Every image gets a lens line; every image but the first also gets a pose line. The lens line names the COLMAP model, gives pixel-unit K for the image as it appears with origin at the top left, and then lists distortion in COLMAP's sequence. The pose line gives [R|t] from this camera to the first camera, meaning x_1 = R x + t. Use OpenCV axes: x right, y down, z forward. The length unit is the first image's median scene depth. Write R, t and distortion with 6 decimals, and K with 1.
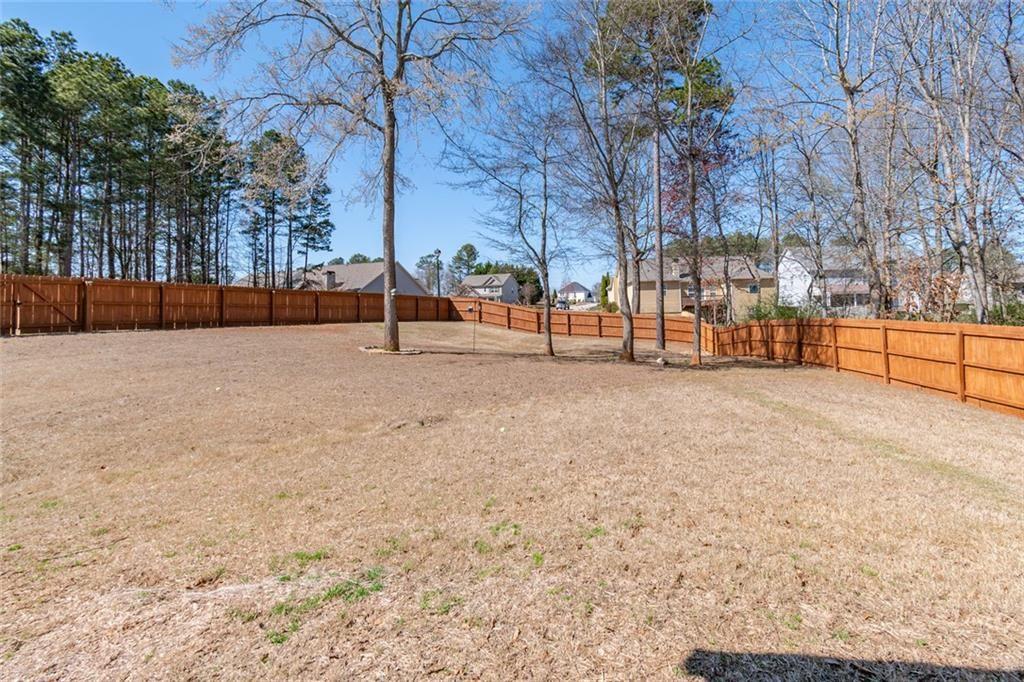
lens RADIAL K [[463.4, 0, 553.5], [0, 463.4, 277.4], [0, 0, 1]] dist [-0.000312, 0.000745]
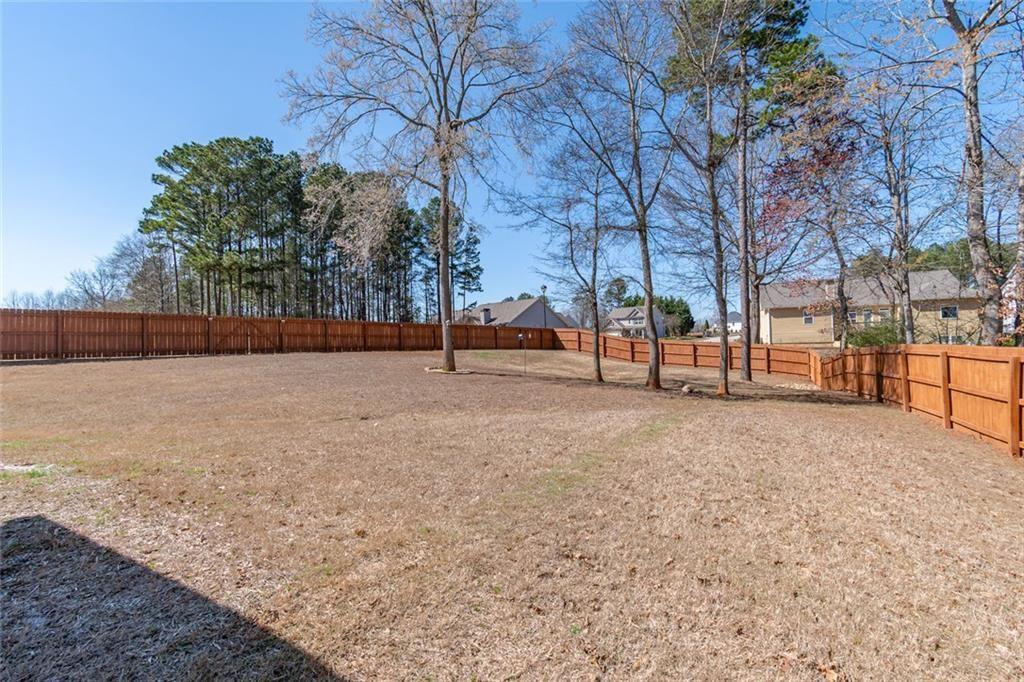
lens RADIAL K [[440.1, 0, 512.7], [0, 440.1, 333.6], [0, 0, 1]] dist [-0.001410, 0.000253]
pose [[0.898584, -0.010322, -0.438680, 0.189644], [0.032773, 0.998510, 0.043637, 0.009115], [0.437576, -0.053588, 0.897583, 0.021472]]
